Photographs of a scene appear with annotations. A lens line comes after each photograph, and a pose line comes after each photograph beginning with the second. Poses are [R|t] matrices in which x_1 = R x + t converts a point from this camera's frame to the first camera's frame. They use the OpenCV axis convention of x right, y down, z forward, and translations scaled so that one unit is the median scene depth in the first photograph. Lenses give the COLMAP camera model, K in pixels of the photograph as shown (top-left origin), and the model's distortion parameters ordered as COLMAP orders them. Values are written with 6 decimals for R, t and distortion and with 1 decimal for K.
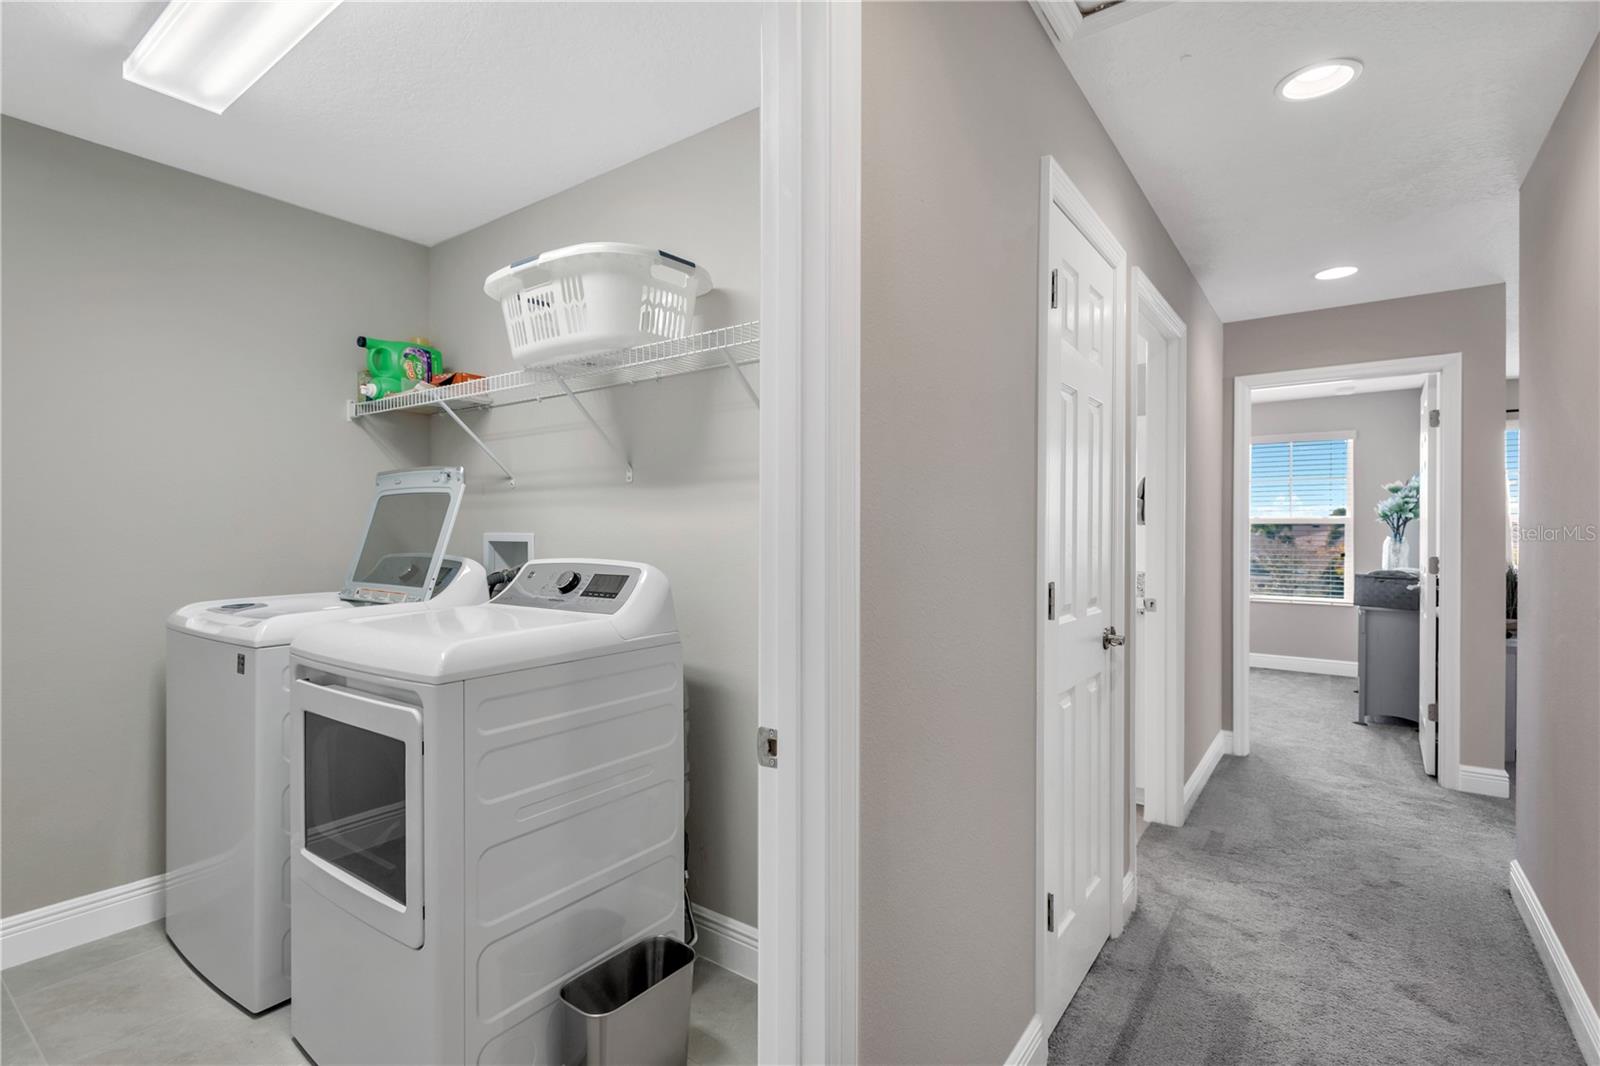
lens RADIAL K [[750.0, 0, 805.8], [0, 750.0, 534.4], [0, 0, 1]] dist [0.013625, -0.005138]
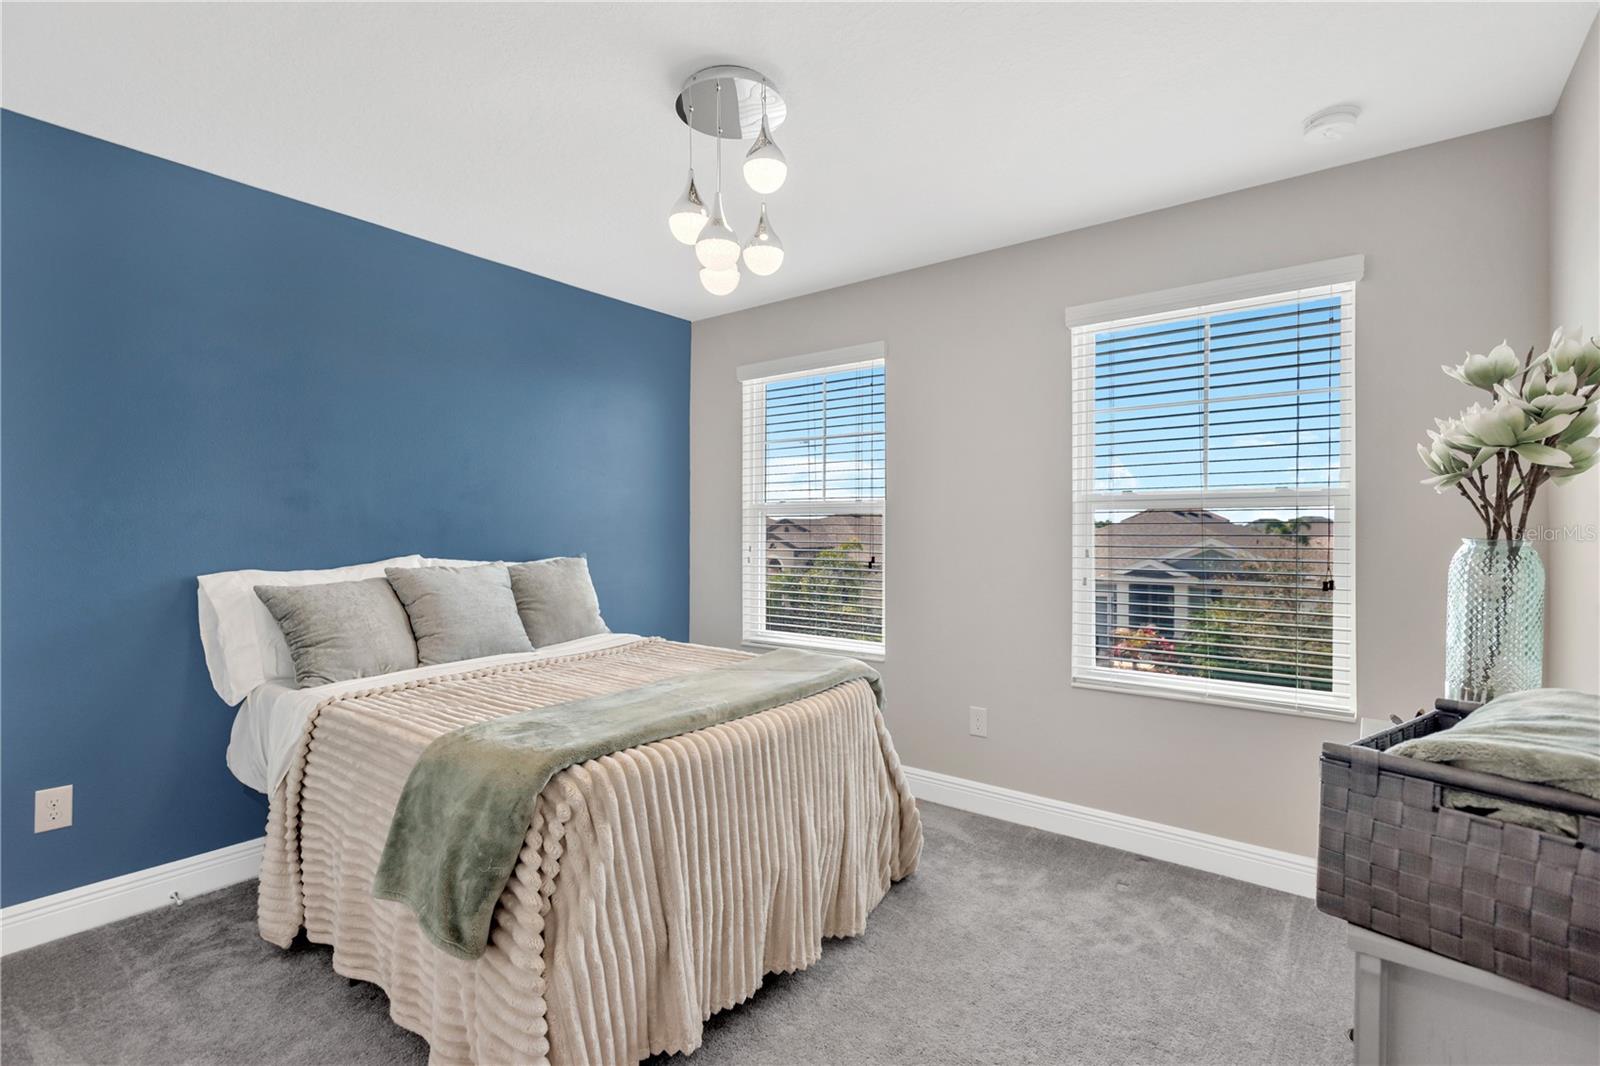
lens RADIAL K [[750.0, 0, 792.5], [0, 750.0, 528.6], [0, 0, 1]] dist [0.013625, -0.005138]
pose [[0.999456, 0.005191, -0.032561, 0.524591], [-0.005309, 0.999980, -0.003531, 0.001529], [0.032542, 0.003702, 0.999464, 0.703933]]
